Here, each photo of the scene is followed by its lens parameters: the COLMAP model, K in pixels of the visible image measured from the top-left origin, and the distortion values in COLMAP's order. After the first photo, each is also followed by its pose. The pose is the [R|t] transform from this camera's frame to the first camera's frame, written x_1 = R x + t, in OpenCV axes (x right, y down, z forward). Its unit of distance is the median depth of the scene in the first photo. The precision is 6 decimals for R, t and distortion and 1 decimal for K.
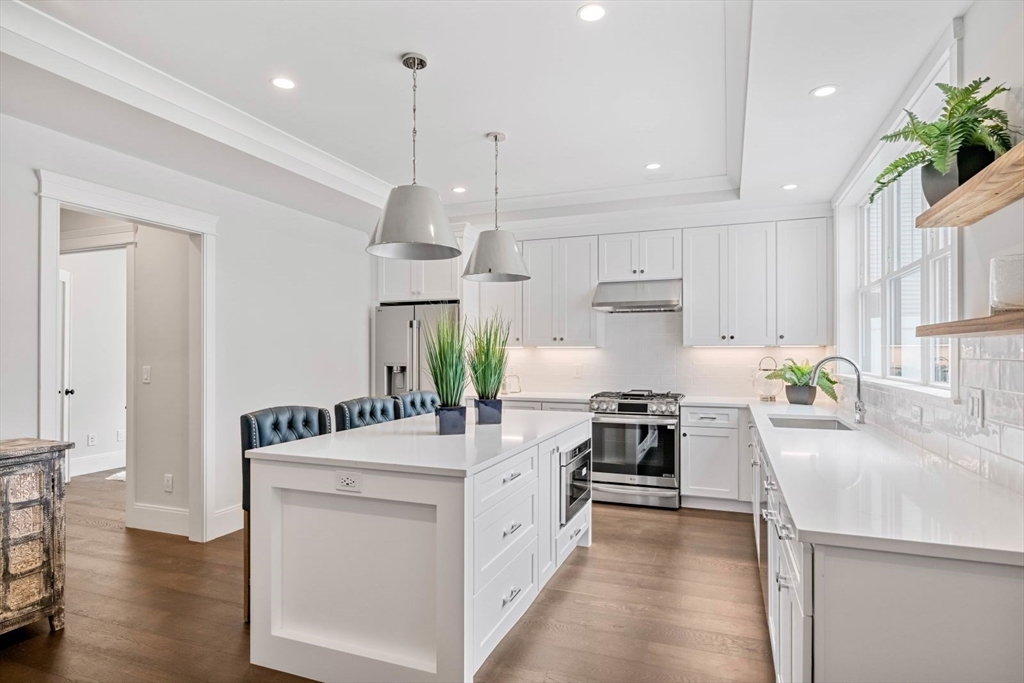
lens RADIAL K [[562.6, 0, 507.3], [0, 562.6, 350.8], [0, 0, 1]] dist [0.000860, 0.000132]
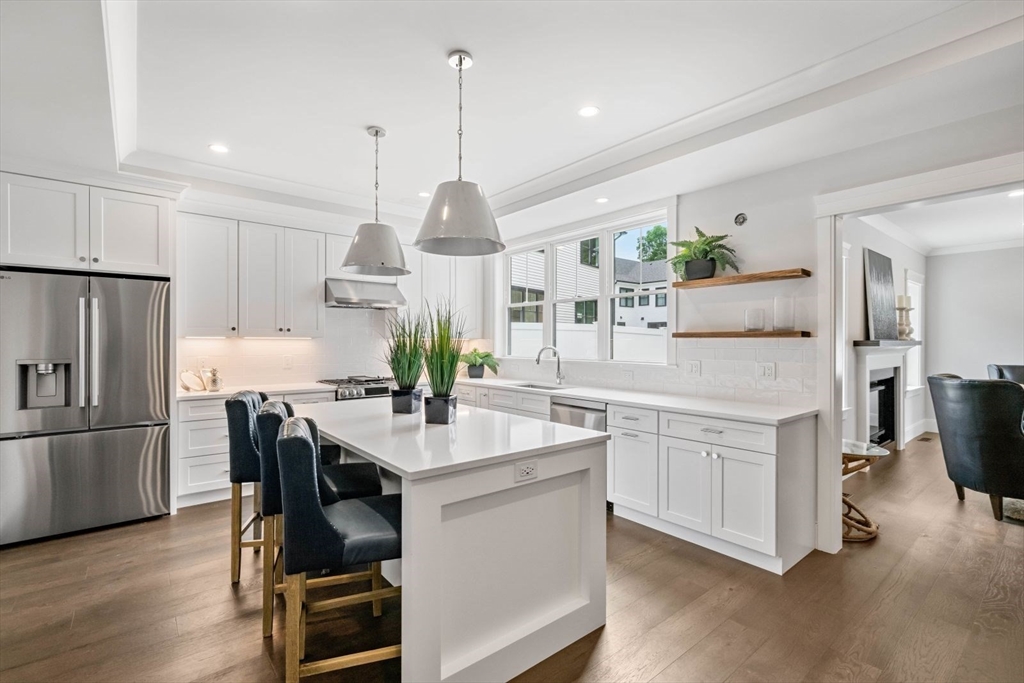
lens RADIAL K [[468.2, 0, 512.0], [0, 468.2, 341.5], [0, 0, 1]] dist [0.000124, 0.000010]
pose [[0.489542, 0.004224, 0.871969, -0.516716], [-0.005006, 0.999985, -0.002033, -0.000540], [-0.871965, -0.003370, 0.489556, 0.300946]]
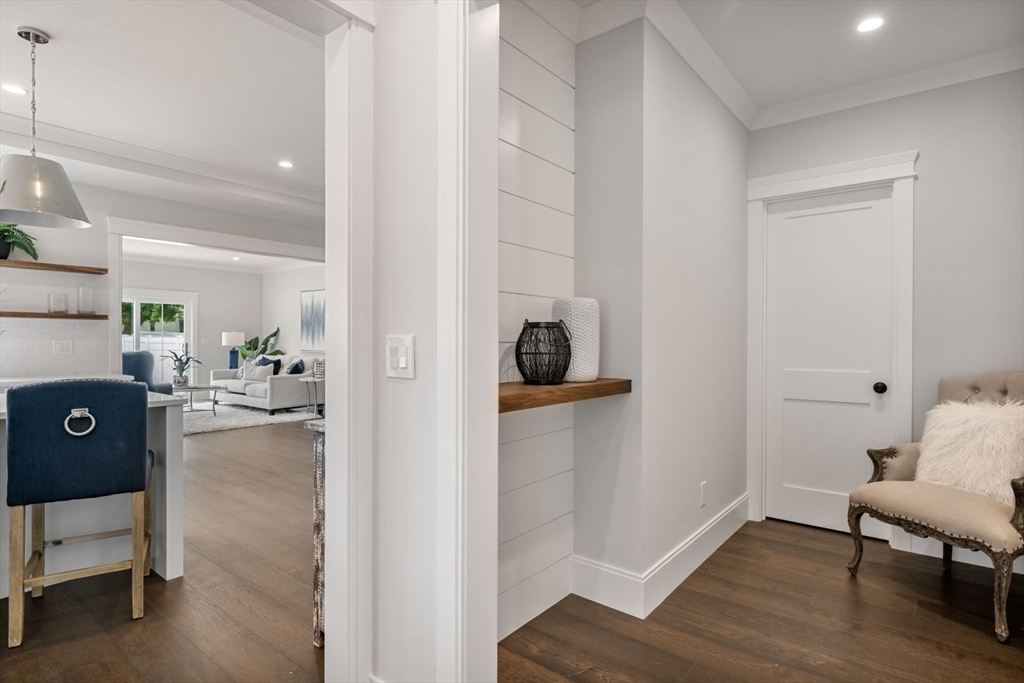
lens RADIAL K [[520.8, 0, 508.7], [0, 520.8, 344.0], [0, 0, 1]] dist [-0.000348, 0.000061]
pose [[-0.952328, -0.003254, 0.305060, -0.772433], [-0.001042, 0.999972, 0.007412, 0.028180], [-0.305076, 0.006741, -0.952304, 0.983715]]
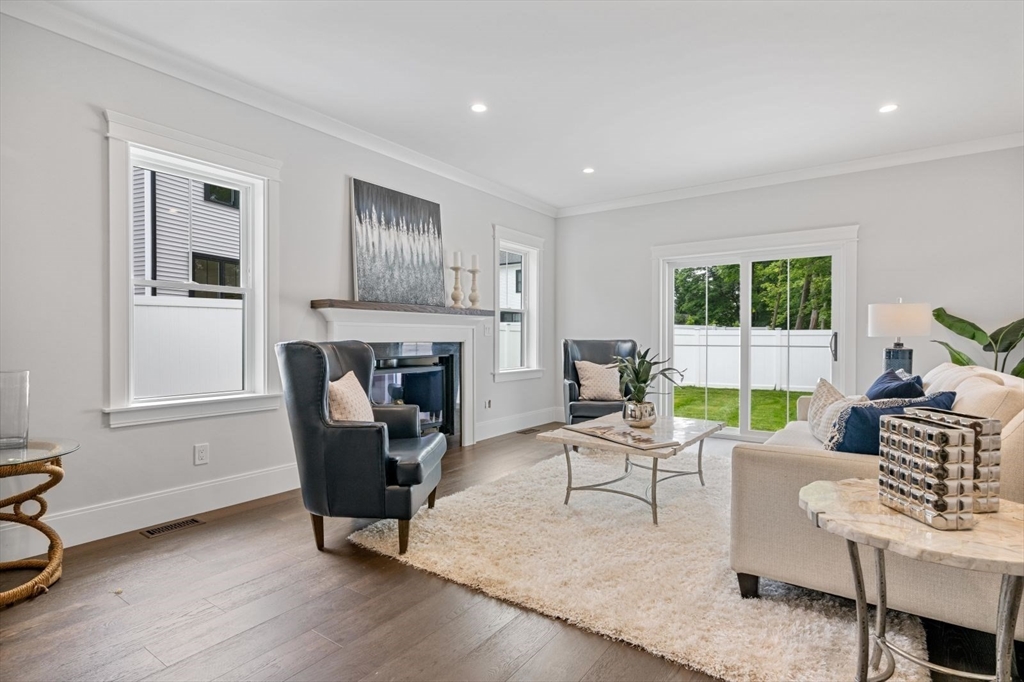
lens RADIAL K [[520.8, 0, 508.7], [0, 520.8, 343.5], [0, 0, 1]] dist [-0.000348, 0.000061]
pose [[0.241975, -0.006664, 0.970260, 0.047746], [-0.000140, 0.999976, 0.006903, 0.058090], [-0.970283, -0.001806, 0.241968, -0.390246]]
